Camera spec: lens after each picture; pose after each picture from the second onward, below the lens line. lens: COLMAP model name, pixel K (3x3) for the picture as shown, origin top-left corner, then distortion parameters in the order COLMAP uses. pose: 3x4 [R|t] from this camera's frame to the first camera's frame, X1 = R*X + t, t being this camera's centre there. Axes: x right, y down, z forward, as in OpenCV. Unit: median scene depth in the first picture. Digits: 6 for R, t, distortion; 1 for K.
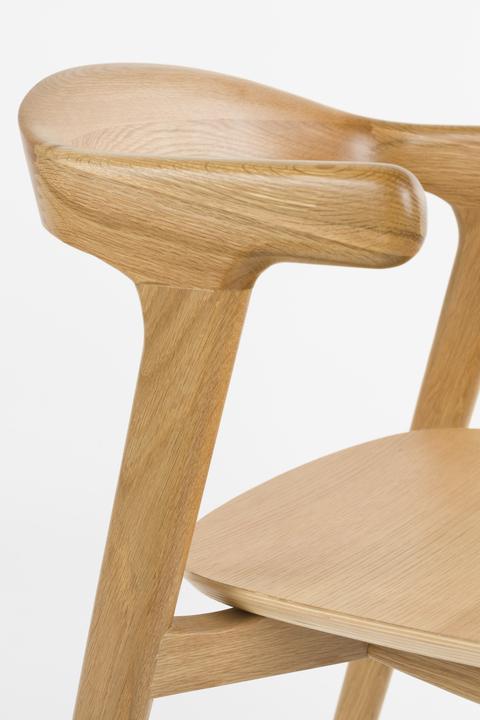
lens RADIAL K [[1288.9, 0, 242.6], [0, 1288.9, 307.2], [0, 0, 1]] dist [0.043877, 0.000000]
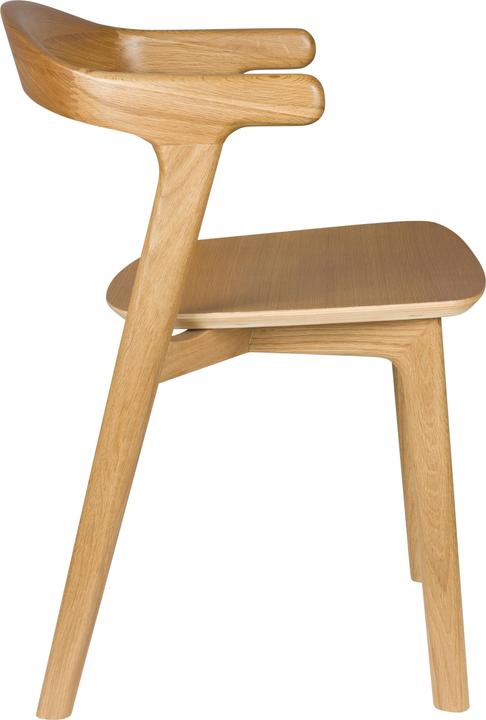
lens RADIAL K [[1923.0, 0, 244.1], [0, 1923.0, 359.6], [0, 0, 1]] dist [-0.055619, 0.000000]
pose [[0.866189, -0.133348, 0.481596, -1.268694], [0.093349, 0.989952, 0.106211, 0.004147], [-0.490920, -0.047042, 0.869934, -1.374797]]
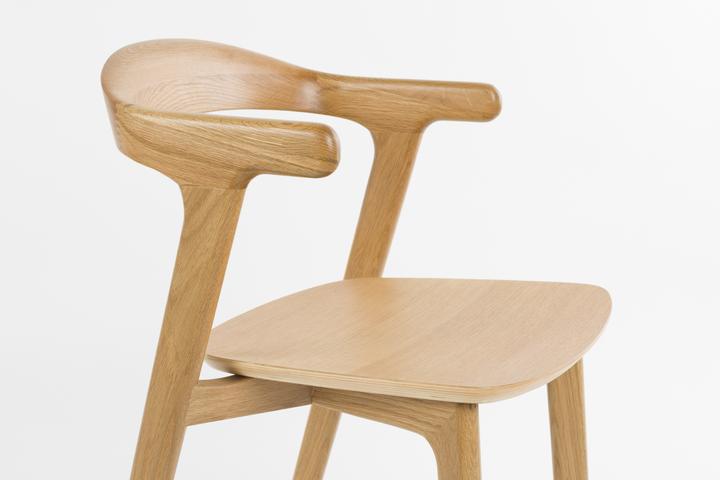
lens RADIAL K [[1288.9, 0, 362.9], [0, 1288.9, 217.4], [0, 0, 1]] dist [0.043877, 0.000000]
pose [[0.992187, -0.003501, 0.124709, -0.051991], [0.001420, 0.999858, 0.016774, -0.003452], [-0.124750, -0.016466, 0.992052, -0.750932]]
